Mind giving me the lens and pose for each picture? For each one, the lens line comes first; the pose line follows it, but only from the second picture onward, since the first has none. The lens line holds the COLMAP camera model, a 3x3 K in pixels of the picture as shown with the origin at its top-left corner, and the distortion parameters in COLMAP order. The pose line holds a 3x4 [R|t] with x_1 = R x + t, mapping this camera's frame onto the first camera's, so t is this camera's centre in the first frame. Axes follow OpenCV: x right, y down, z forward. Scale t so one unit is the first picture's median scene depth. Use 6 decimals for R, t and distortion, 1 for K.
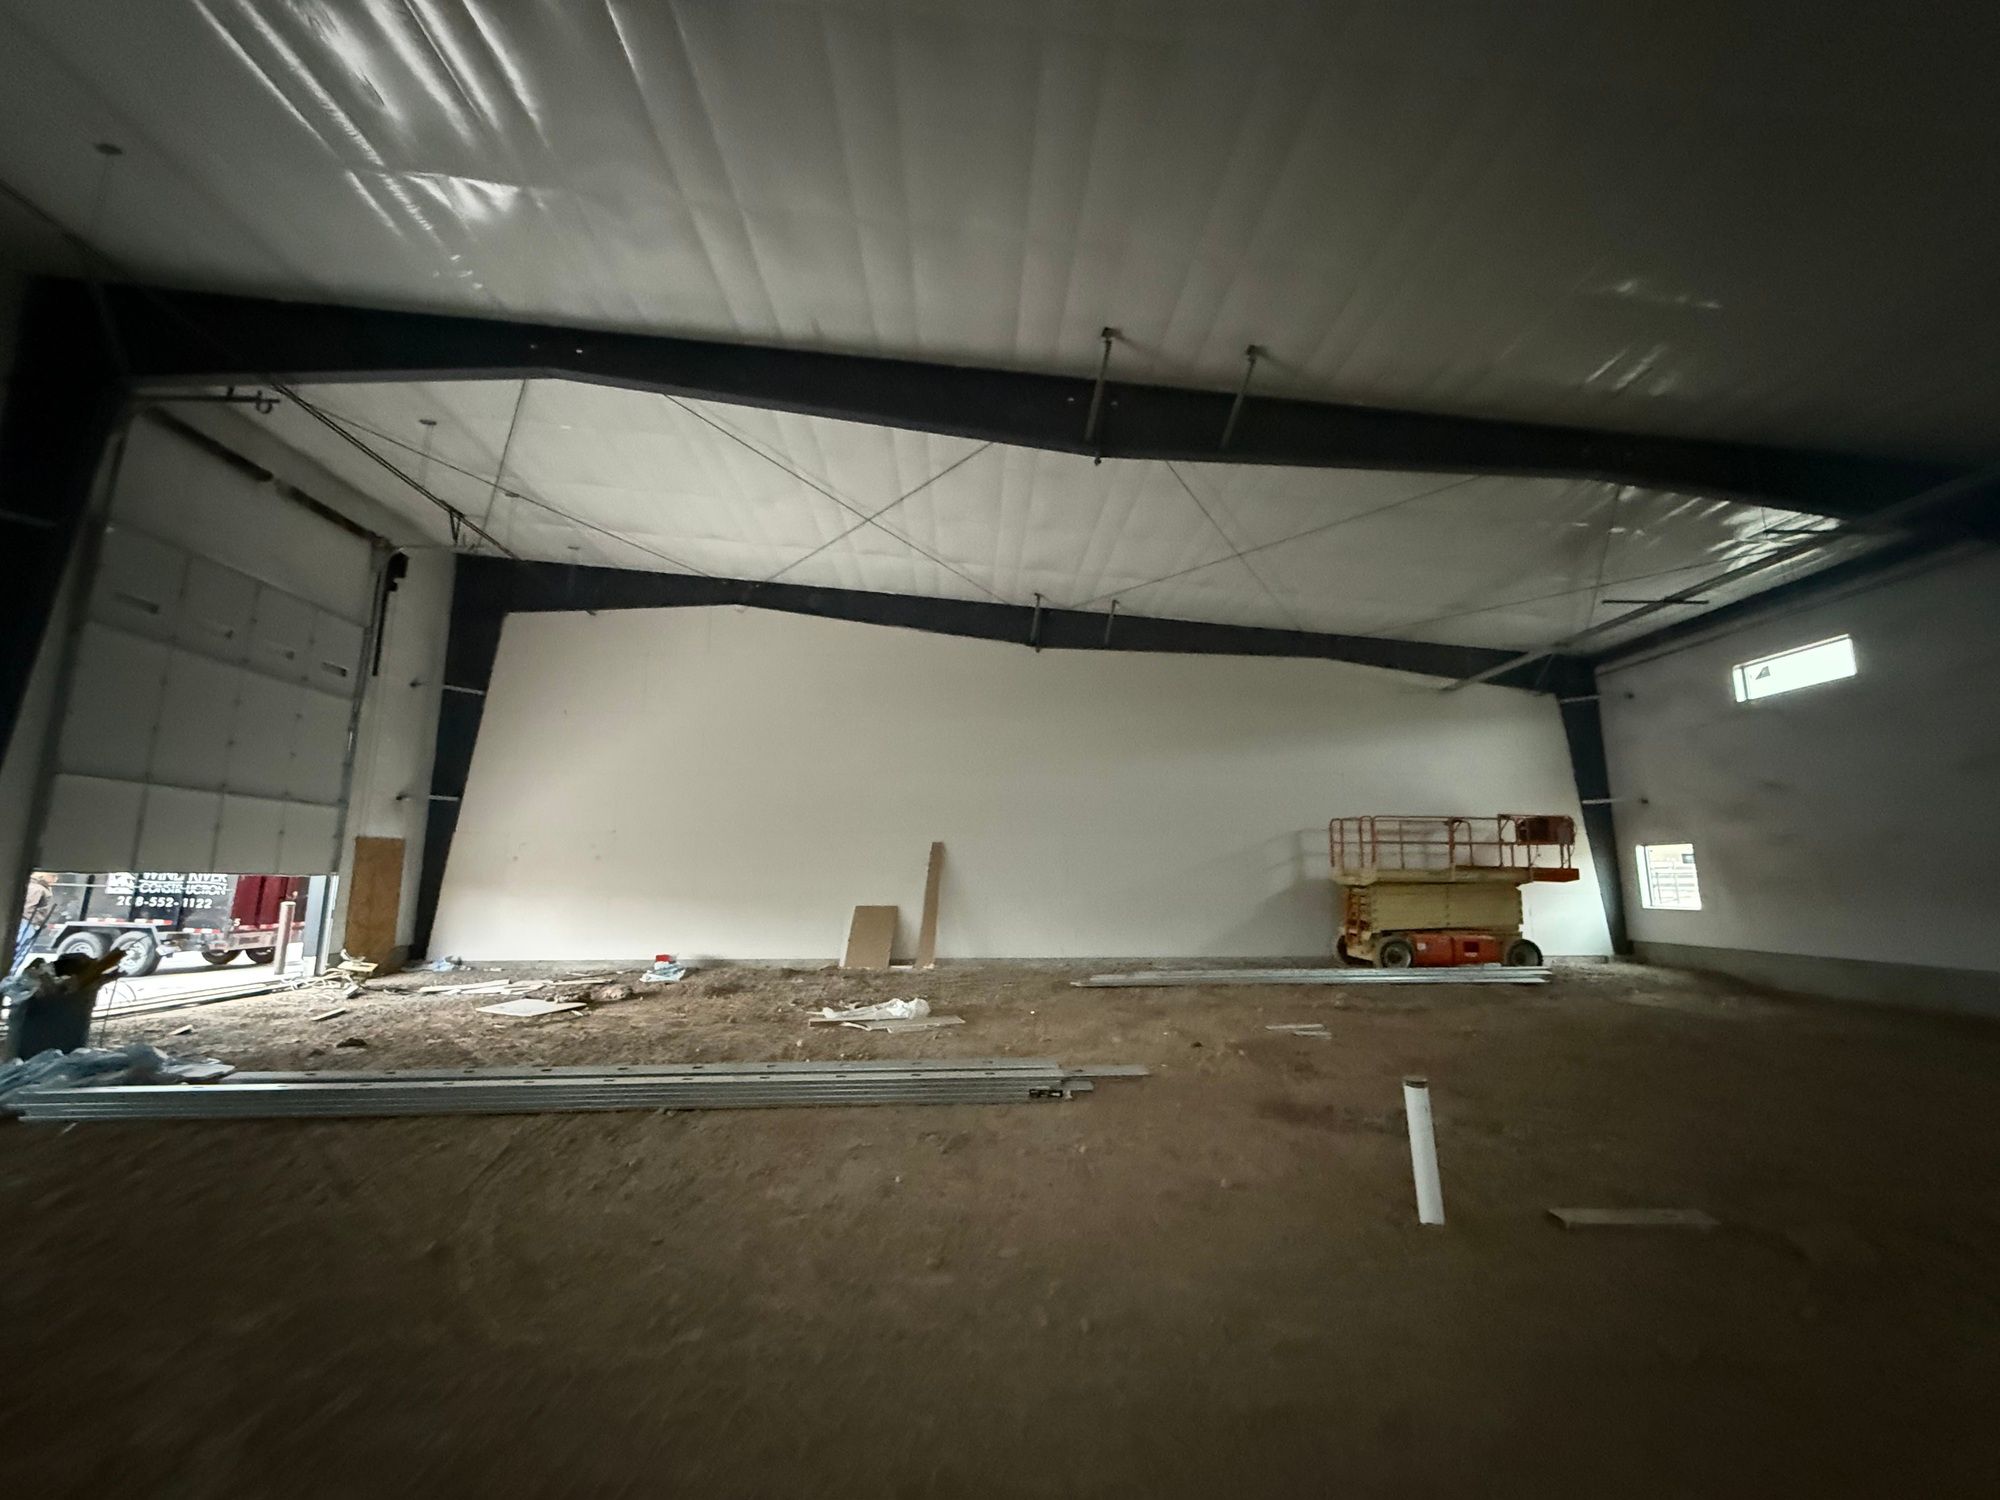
lens RADIAL K [[791.7, 0, 998.2], [0, 791.7, 753.1], [0, 0, 1]] dist [-0.002476, -0.000224]
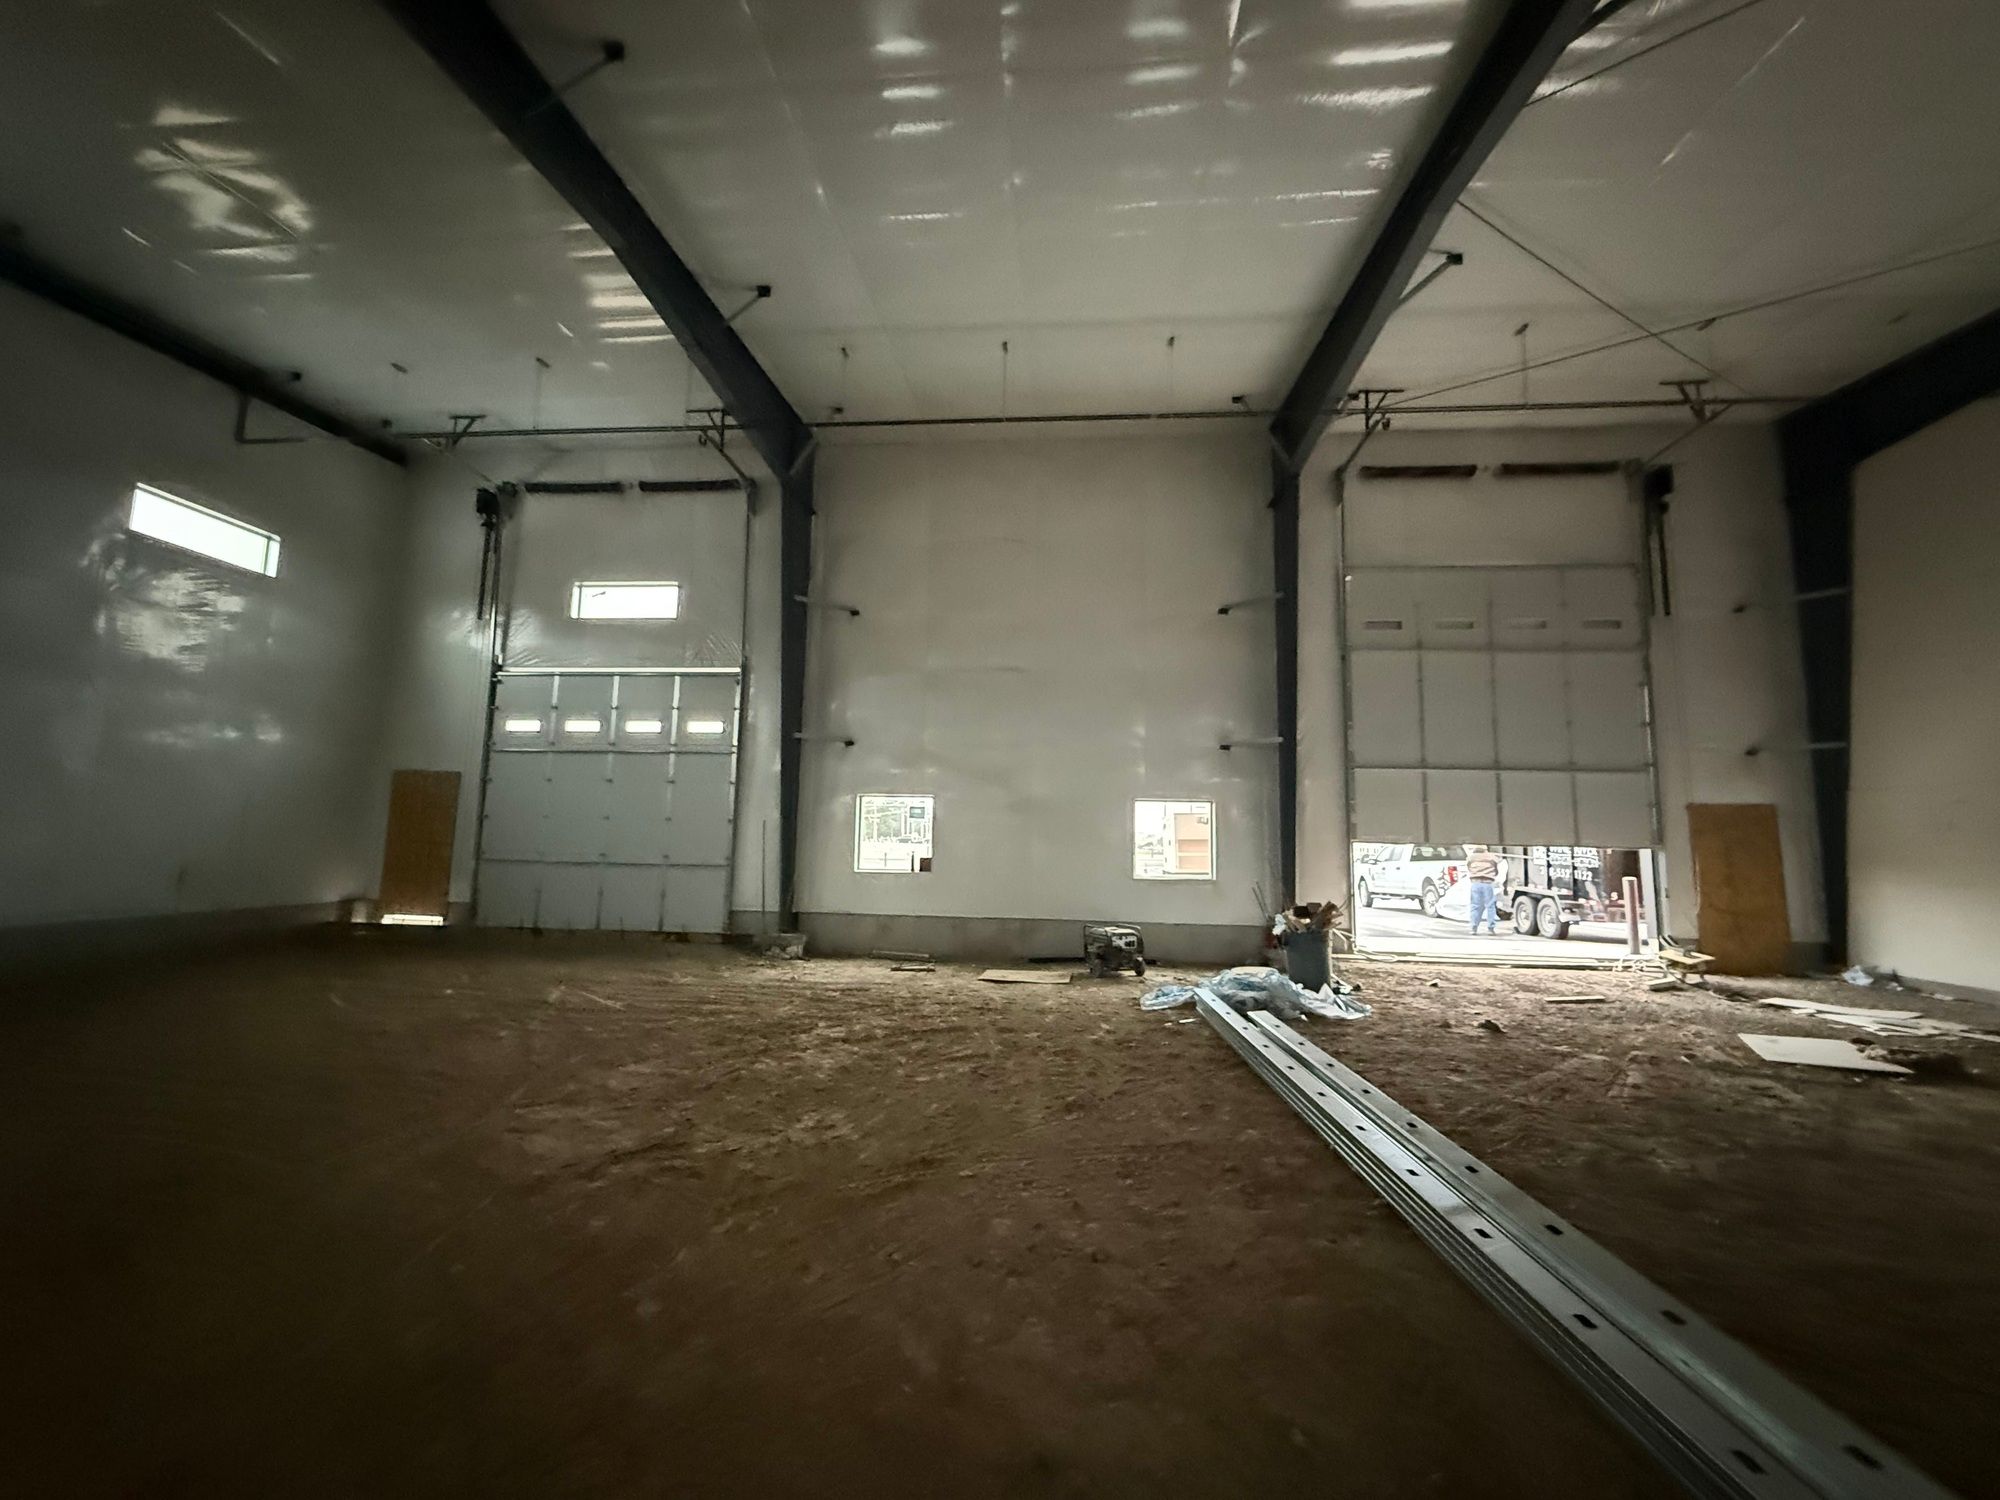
lens RADIAL K [[791.7, 0, 998.2], [0, 791.7, 753.1], [0, 0, 1]] dist [-0.002476, -0.000224]
pose [[-0.132163, -0.114439, -0.984600, 0.134715], [0.137579, 0.981581, -0.132556, 0.064026], [0.981634, -0.152979, -0.113984, 0.386596]]
